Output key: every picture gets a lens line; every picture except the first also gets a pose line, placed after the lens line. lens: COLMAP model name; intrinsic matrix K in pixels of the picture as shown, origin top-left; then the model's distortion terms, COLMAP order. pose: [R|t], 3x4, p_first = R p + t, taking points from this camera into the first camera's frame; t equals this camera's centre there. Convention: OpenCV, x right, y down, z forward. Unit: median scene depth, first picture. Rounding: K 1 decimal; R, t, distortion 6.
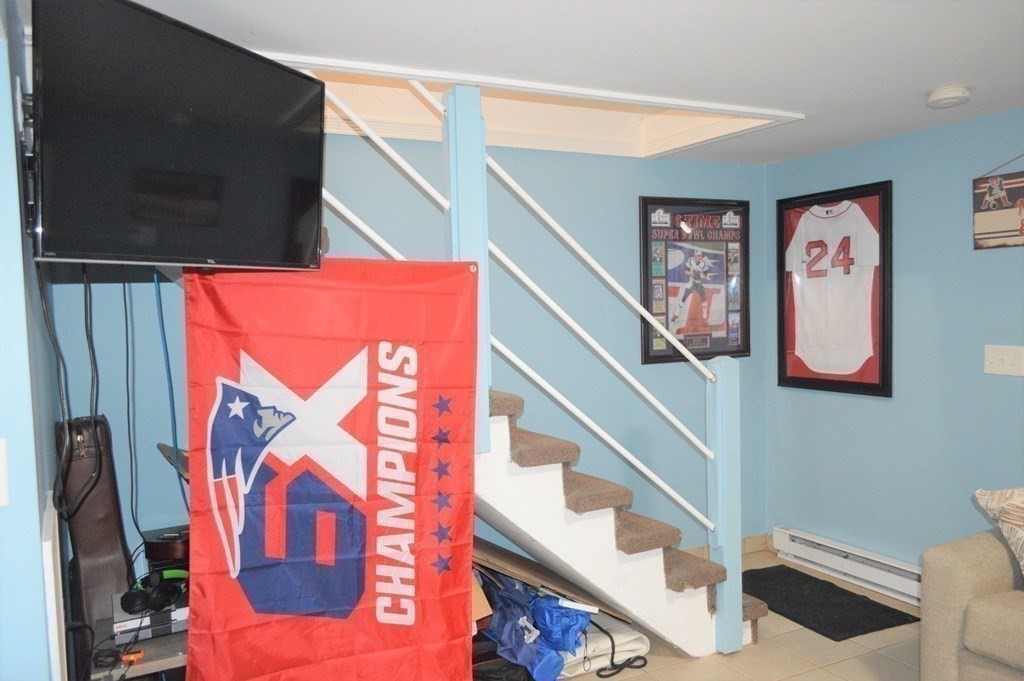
lens RADIAL K [[783.6, 0, 530.7], [0, 783.6, 345.3], [0, 0, 1]] dist [-0.012175, -0.003009]
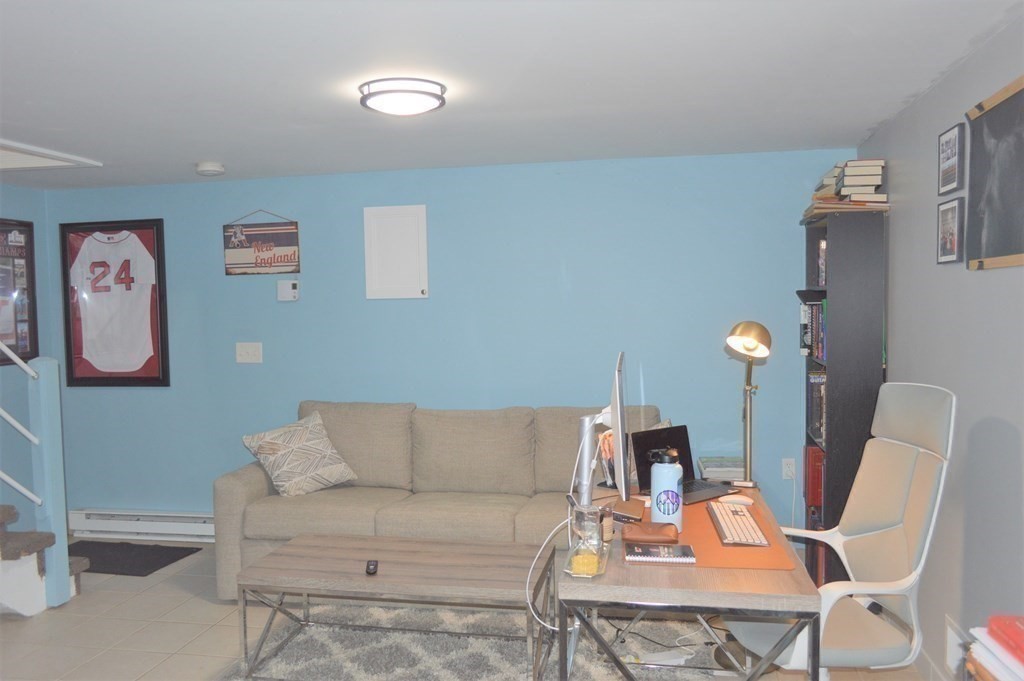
lens RADIAL K [[783.6, 0, 530.7], [0, 783.6, 345.3], [0, 0, 1]] dist [-0.012175, -0.003009]
pose [[0.594220, -0.029243, 0.803771, -0.241791], [0.046089, 0.998935, 0.002271, 0.025741], [-0.802981, 0.035696, 0.594934, -0.275577]]
